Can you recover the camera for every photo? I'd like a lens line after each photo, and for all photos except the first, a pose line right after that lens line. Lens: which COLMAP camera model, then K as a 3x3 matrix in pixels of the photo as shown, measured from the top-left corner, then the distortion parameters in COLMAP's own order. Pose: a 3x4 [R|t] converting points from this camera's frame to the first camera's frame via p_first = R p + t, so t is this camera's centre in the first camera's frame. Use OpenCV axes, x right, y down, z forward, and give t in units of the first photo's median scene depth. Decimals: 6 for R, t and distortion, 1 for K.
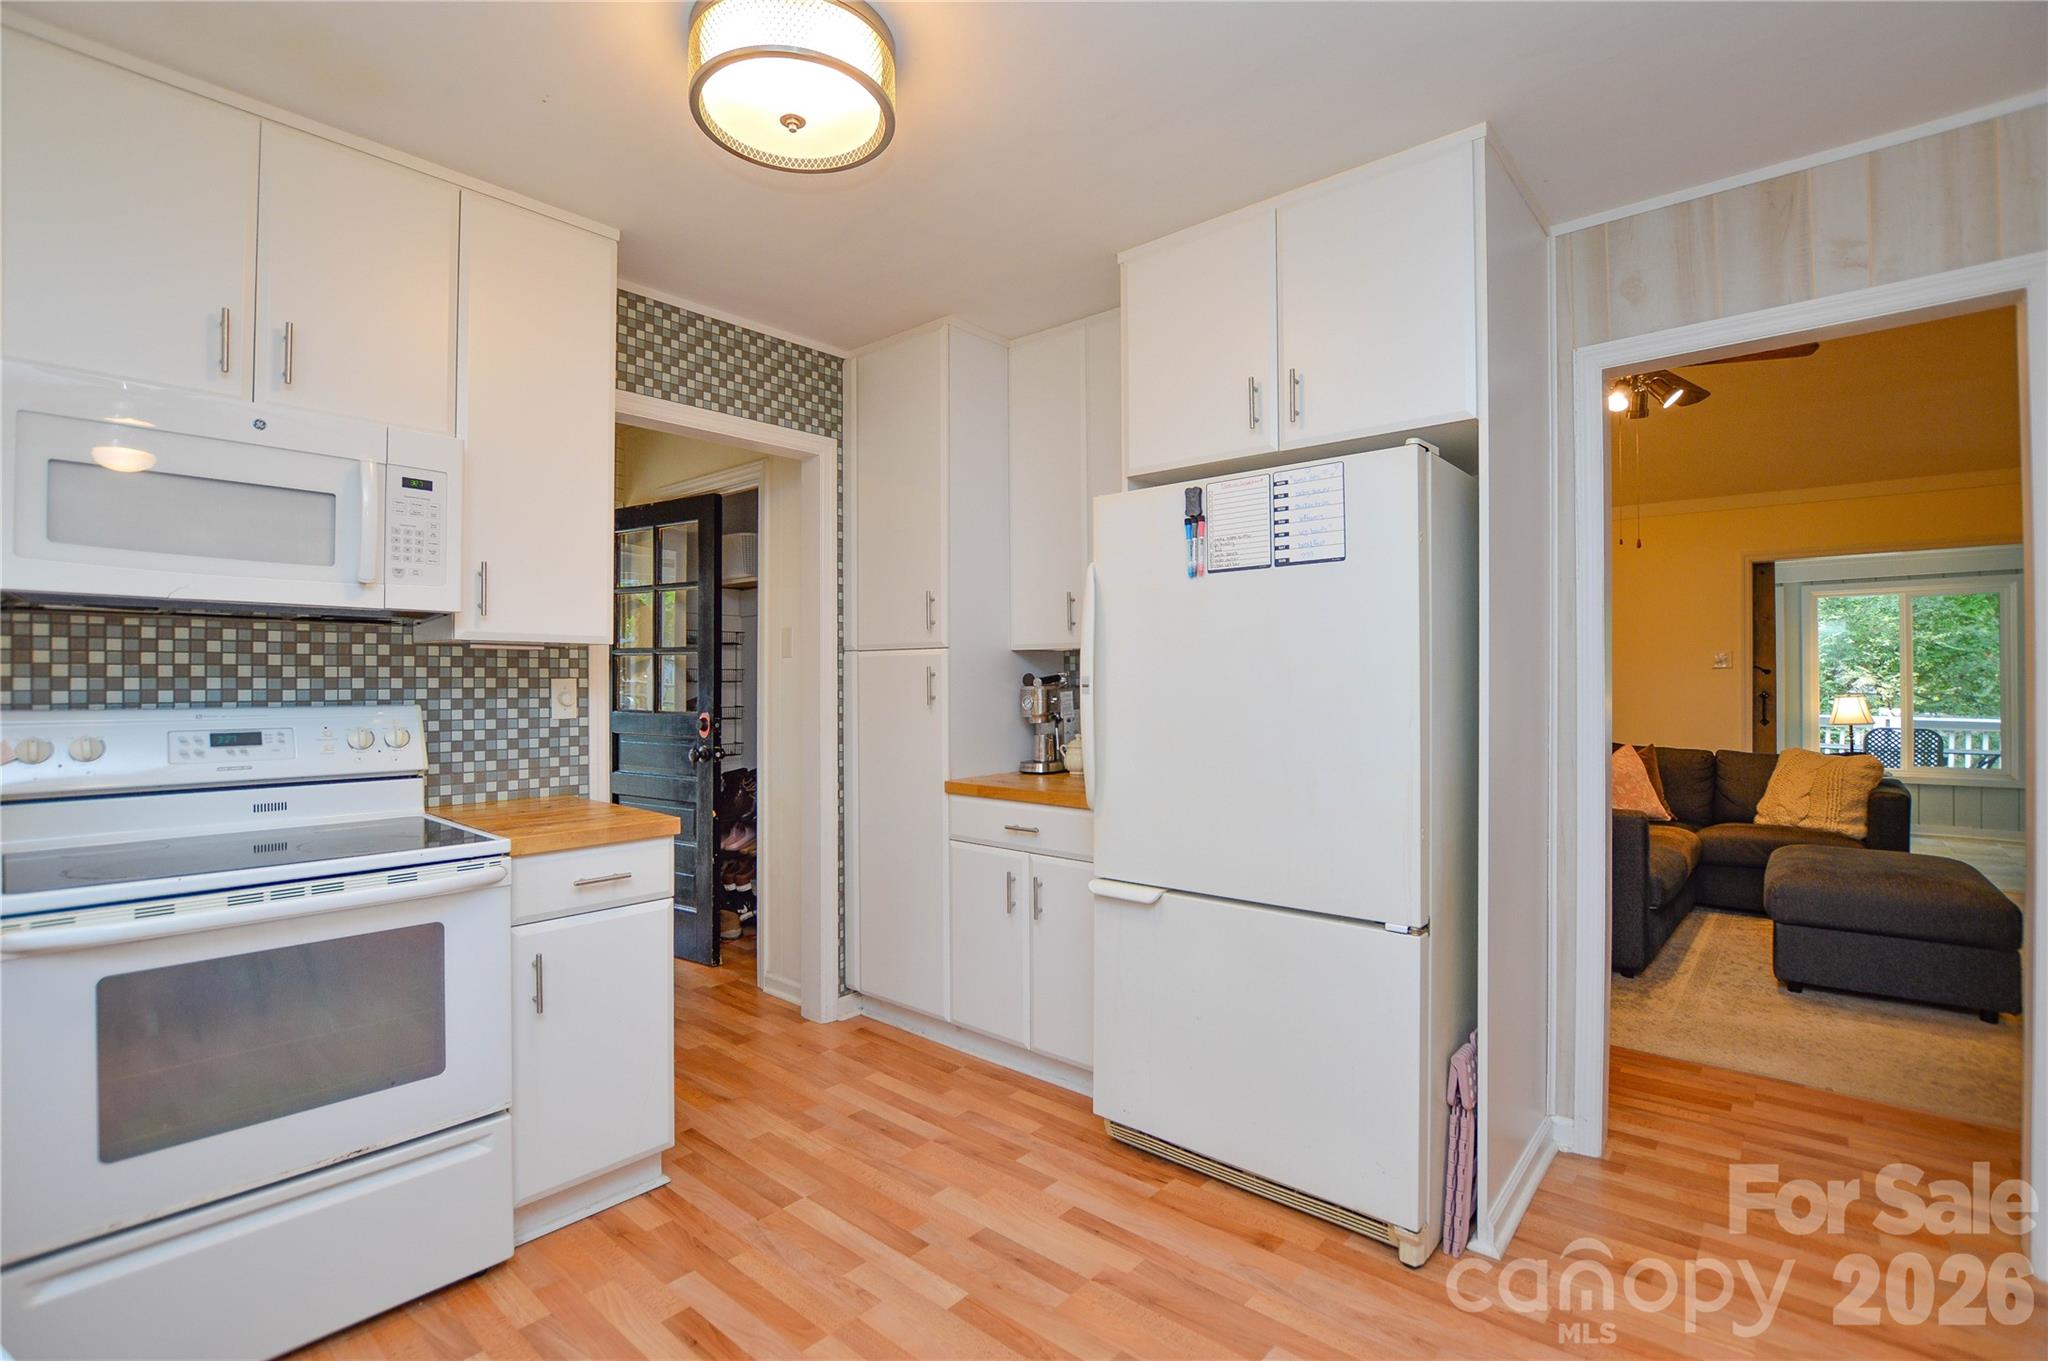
lens RADIAL K [[926.3, 0, 1015.9], [0, 926.3, 678.0], [0, 0, 1]] dist [-0.041878, 0.007540]
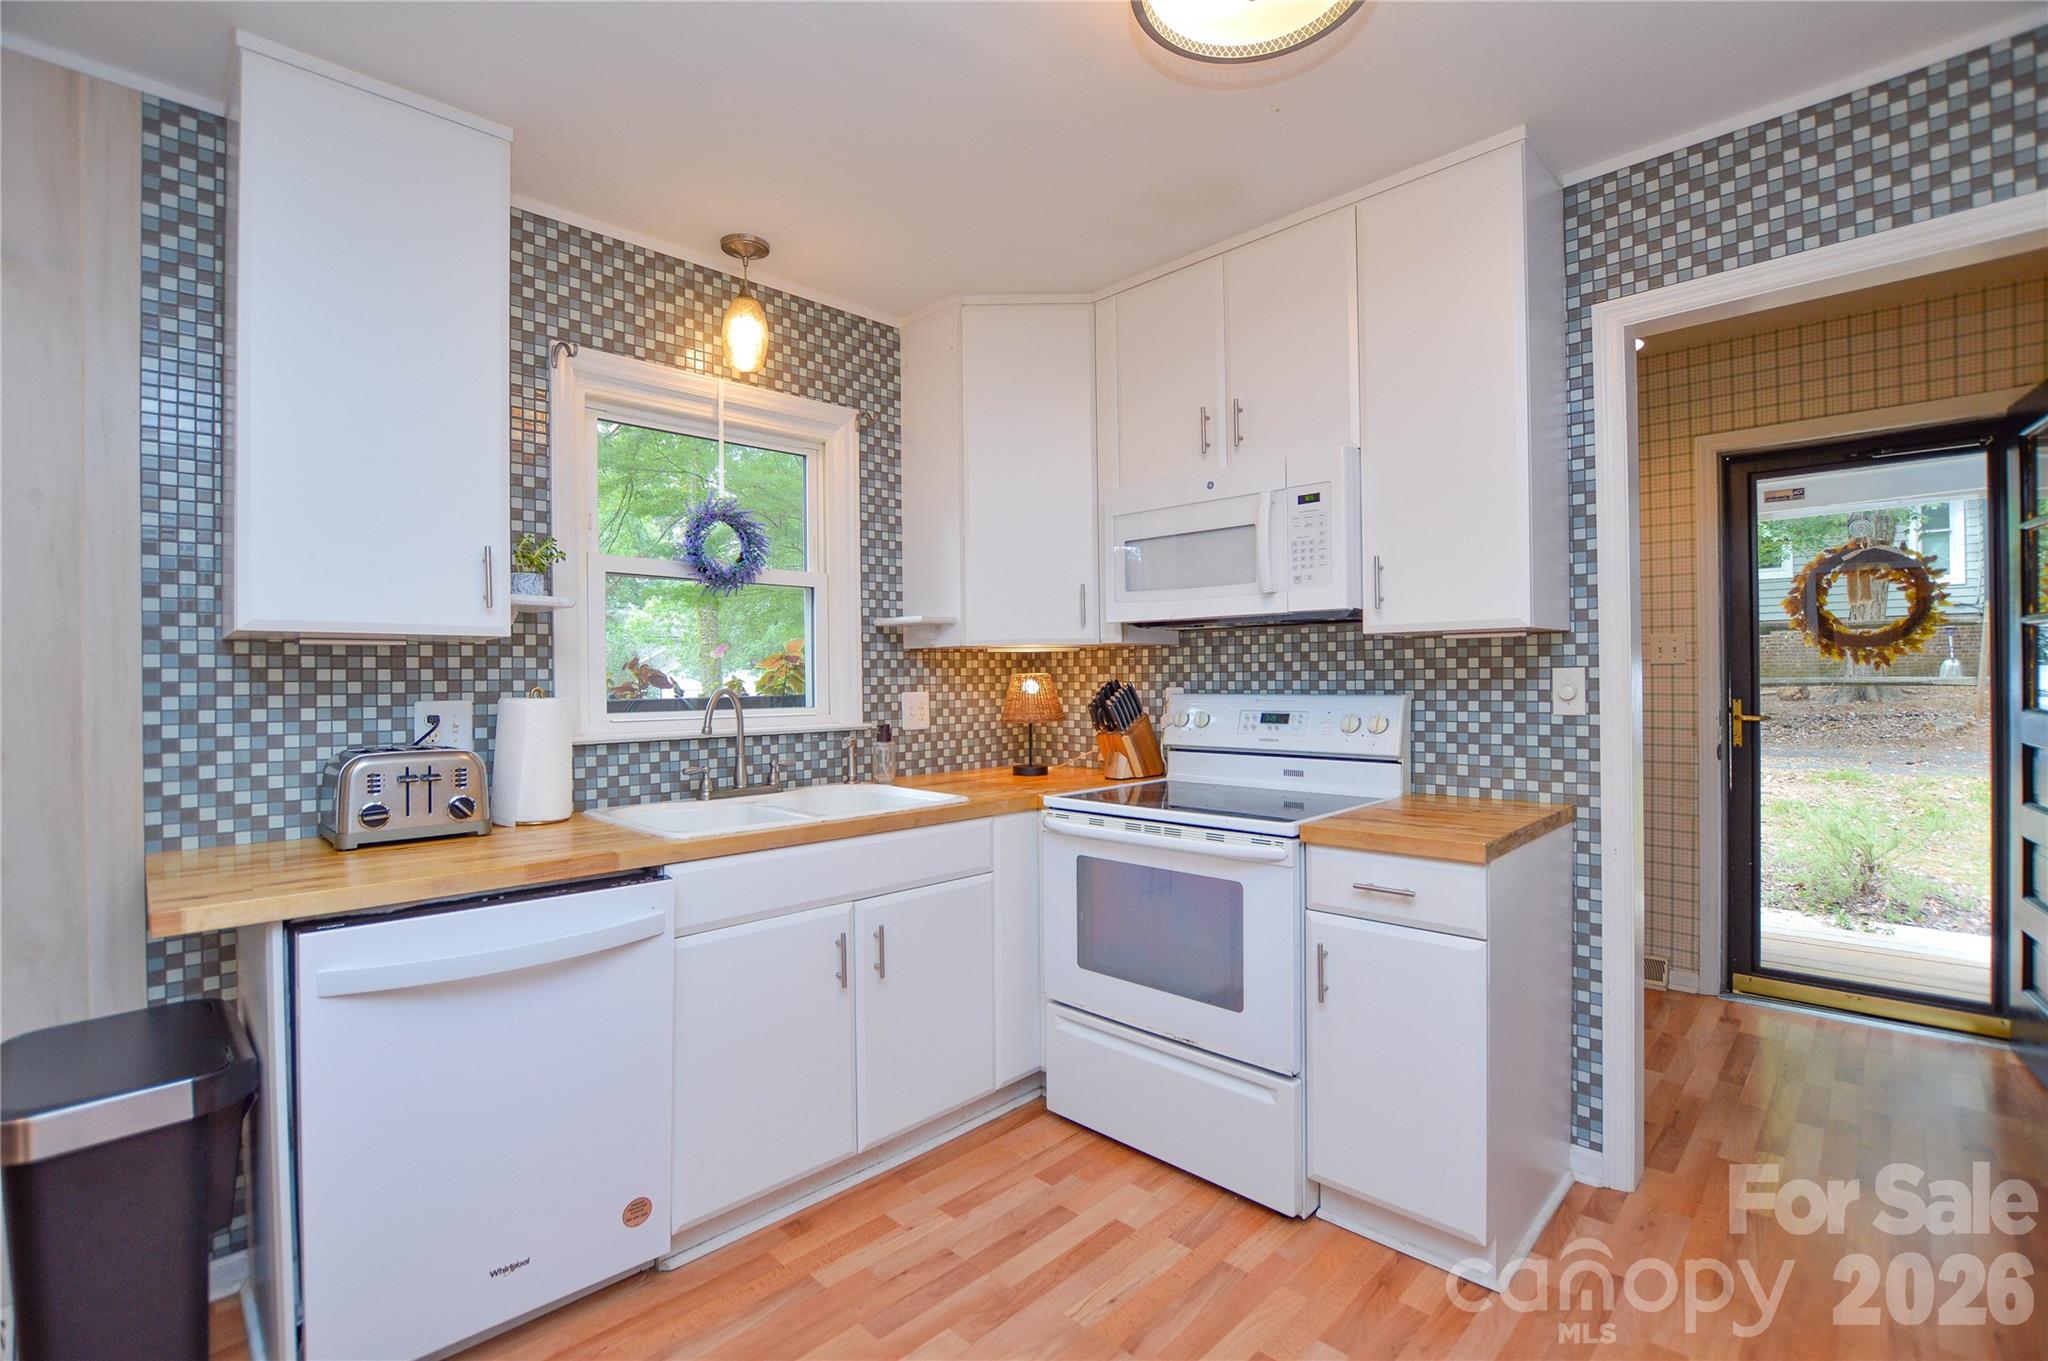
lens RADIAL K [[910.7, 0, 1015.8], [0, 910.7, 678.7], [0, 0, 1]] dist [-0.040392, 0.007414]
pose [[-0.061791, 0.003860, -0.998082, 0.430708], [0.016626, 0.999858, 0.002838, -0.000052], [0.997951, -0.016419, -0.061847, 0.632220]]
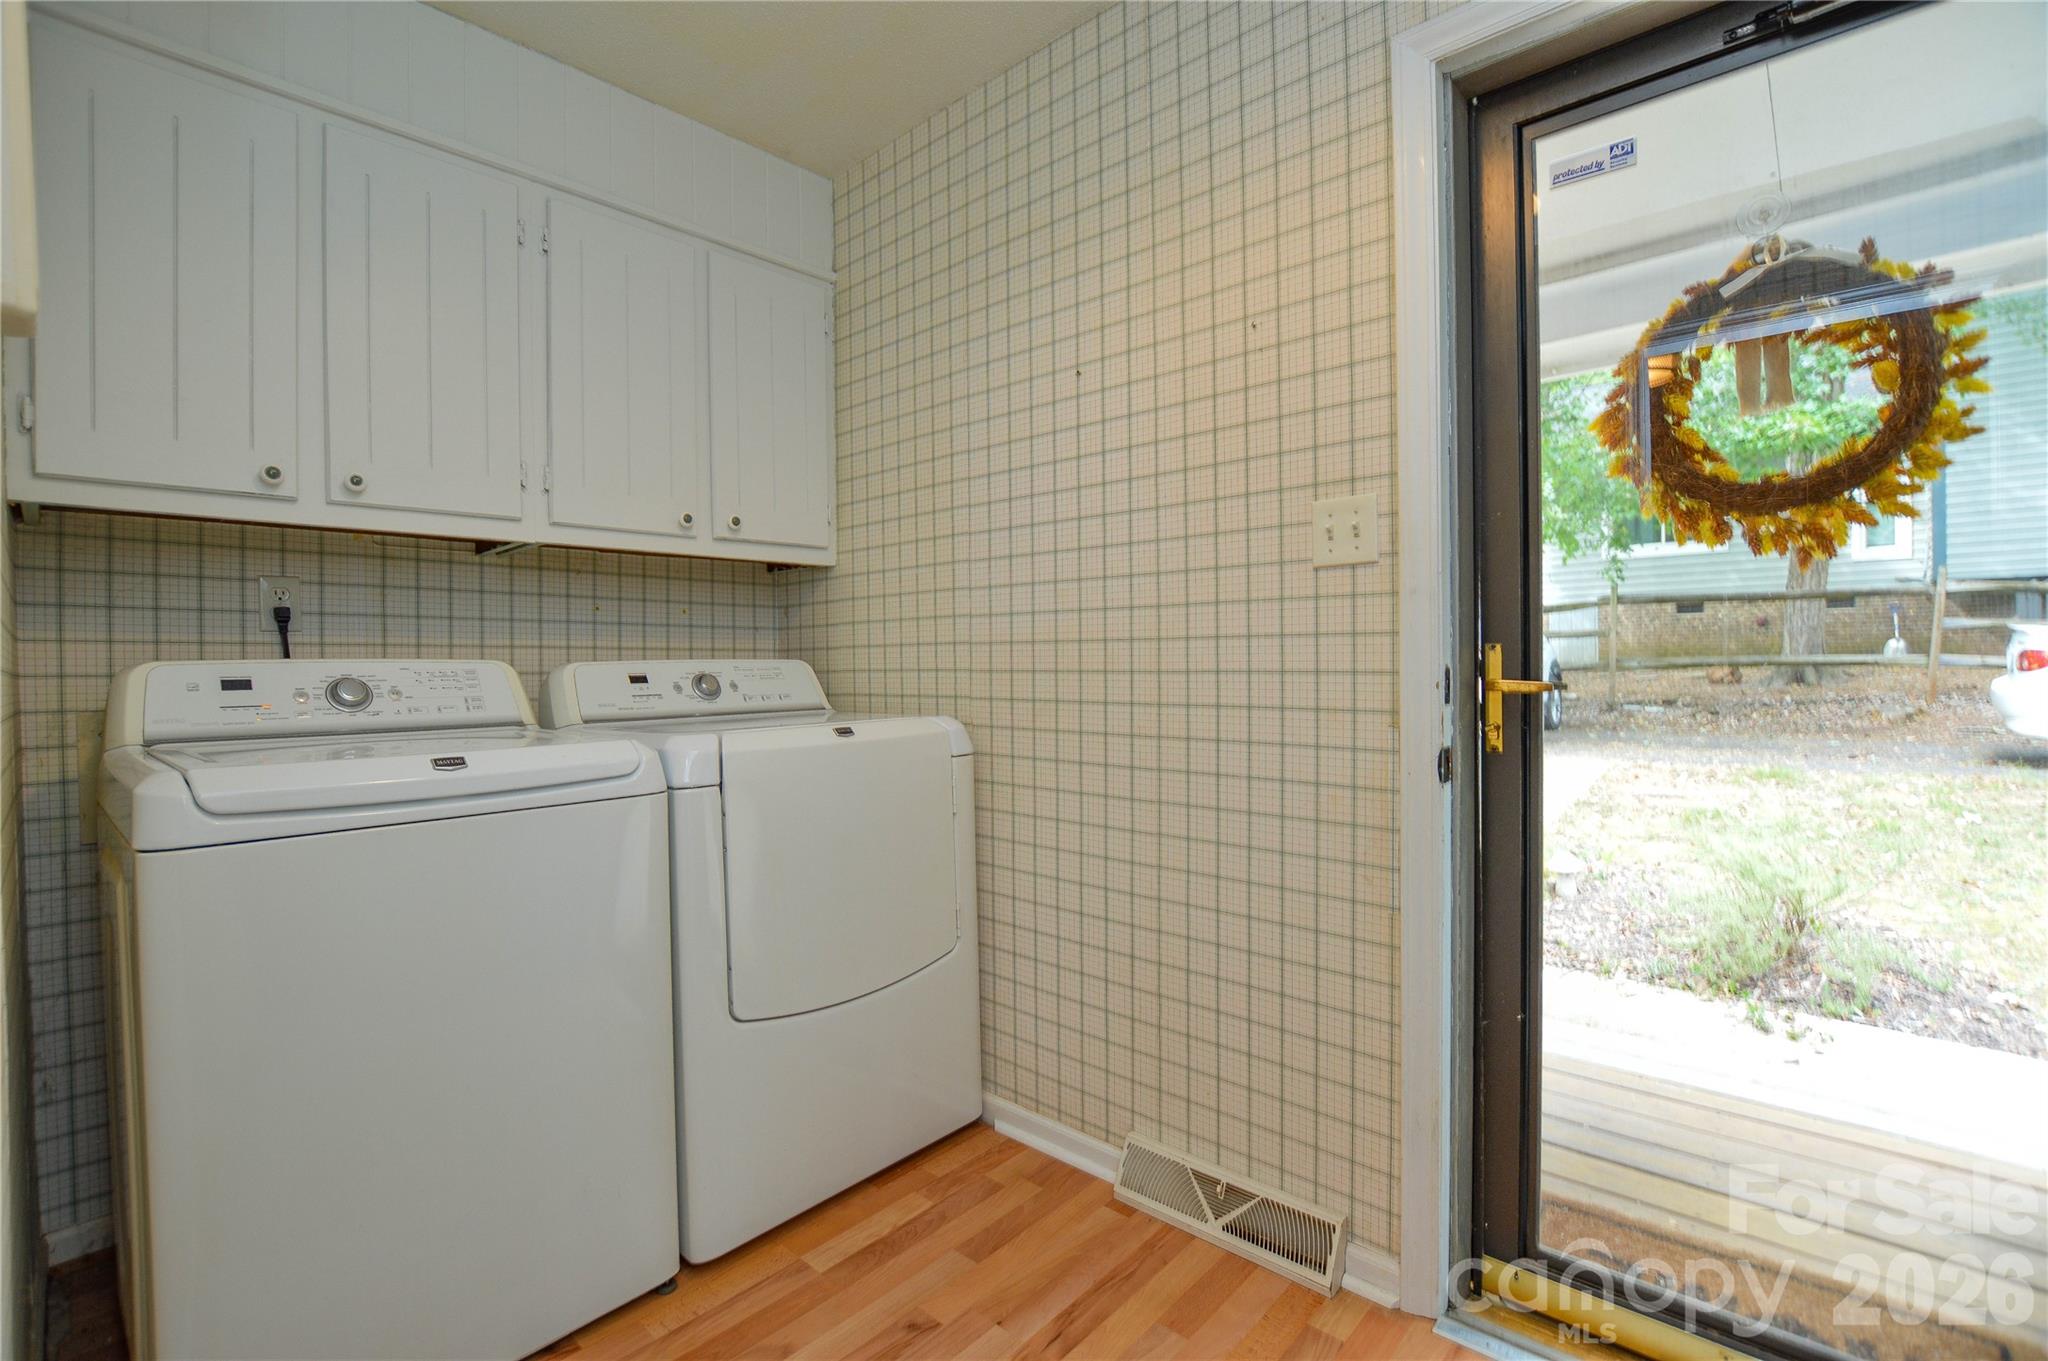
lens RADIAL K [[906.7, 0, 1024.0], [0, 906.7, 680.5], [0, 0, 1]] dist [-0.022892, 0.000267]
pose [[-0.016261, 0.017319, -0.999718, -0.476256], [0.016702, 0.999715, 0.017048, 0.070052], [0.999728, -0.016420, -0.016545, 1.423659]]
